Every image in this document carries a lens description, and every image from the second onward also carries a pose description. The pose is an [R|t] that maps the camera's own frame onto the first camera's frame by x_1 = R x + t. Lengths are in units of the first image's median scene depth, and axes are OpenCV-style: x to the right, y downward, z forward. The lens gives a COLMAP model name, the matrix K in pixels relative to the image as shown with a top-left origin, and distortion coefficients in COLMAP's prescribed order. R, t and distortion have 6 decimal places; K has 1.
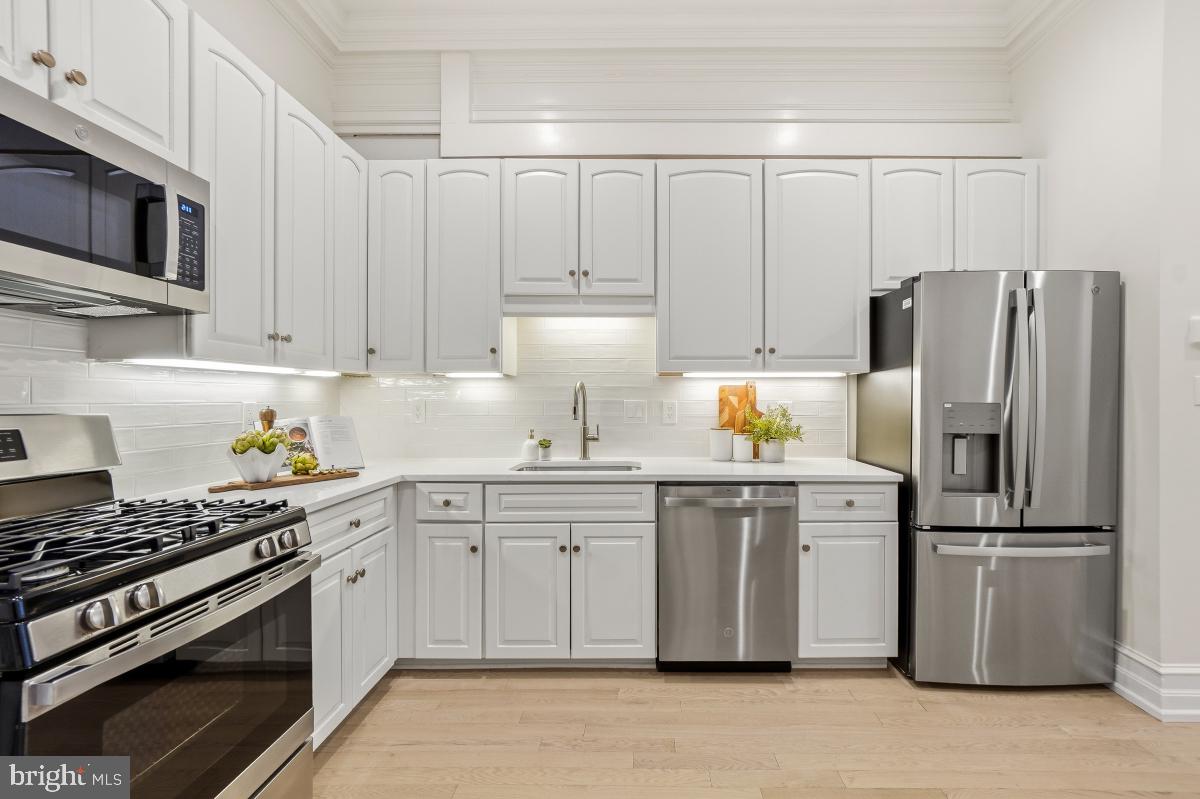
lens RADIAL K [[557.2, 0, 592.5], [0, 557.2, 403.6], [0, 0, 1]] dist [-0.005053, 0.001899]
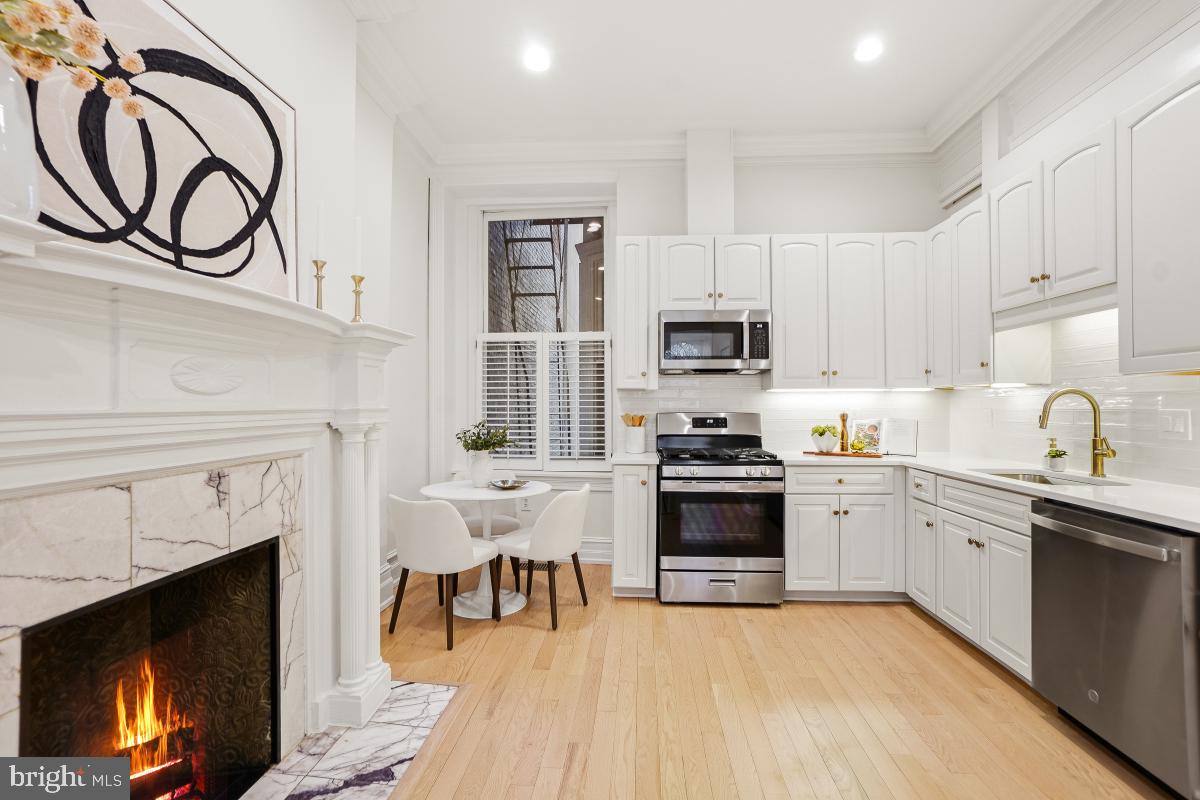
lens RADIAL K [[557.2, 0, 622.0], [0, 557.2, 398.4], [0, 0, 1]] dist [-0.005053, 0.001899]
pose [[-0.047753, -0.017484, -0.998706, 1.090761], [-0.002816, 0.999845, -0.017369, -0.004787], [0.998855, 0.001983, -0.047794, 0.352533]]
